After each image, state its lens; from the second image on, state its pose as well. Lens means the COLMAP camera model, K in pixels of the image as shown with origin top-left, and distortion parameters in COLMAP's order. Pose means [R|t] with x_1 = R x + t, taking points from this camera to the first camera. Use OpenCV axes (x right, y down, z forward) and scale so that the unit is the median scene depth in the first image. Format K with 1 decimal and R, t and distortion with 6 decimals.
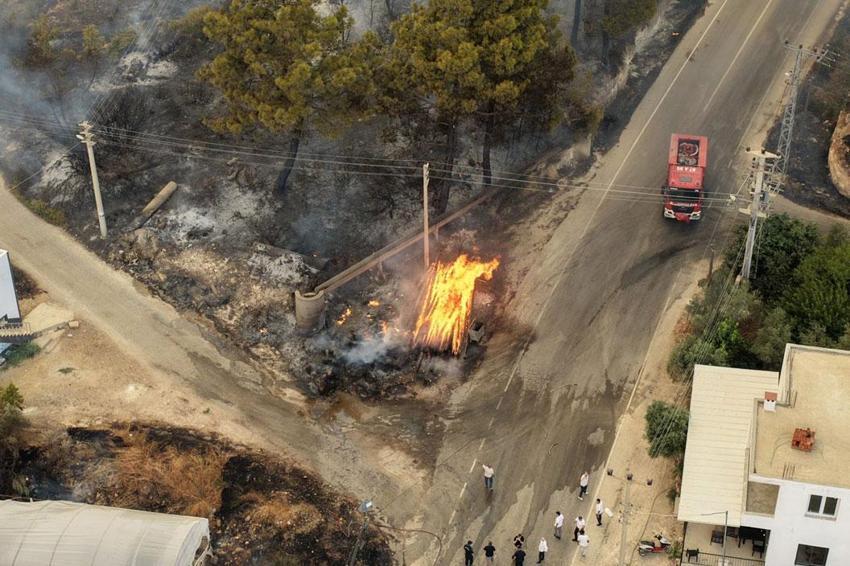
lens RADIAL K [[1476.9, 0, 425.0], [0, 1476.9, 283.0], [0, 0, 1]] dist [-0.010266, -0.056802]
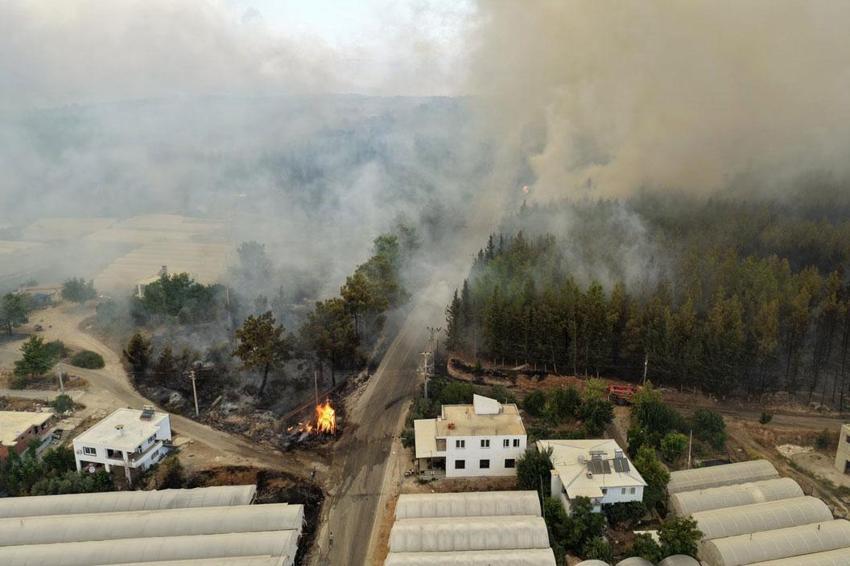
lens RADIAL K [[1476.9, 0, 425.0], [0, 1476.9, 283.0], [0, 0, 1]] dist [-0.010266, -0.056802]
pose [[0.970100, -0.046746, 0.238162, -0.471548], [0.153550, 0.878141, -0.453090, 1.111873], [-0.187960, 0.476112, 0.859063, -1.626972]]
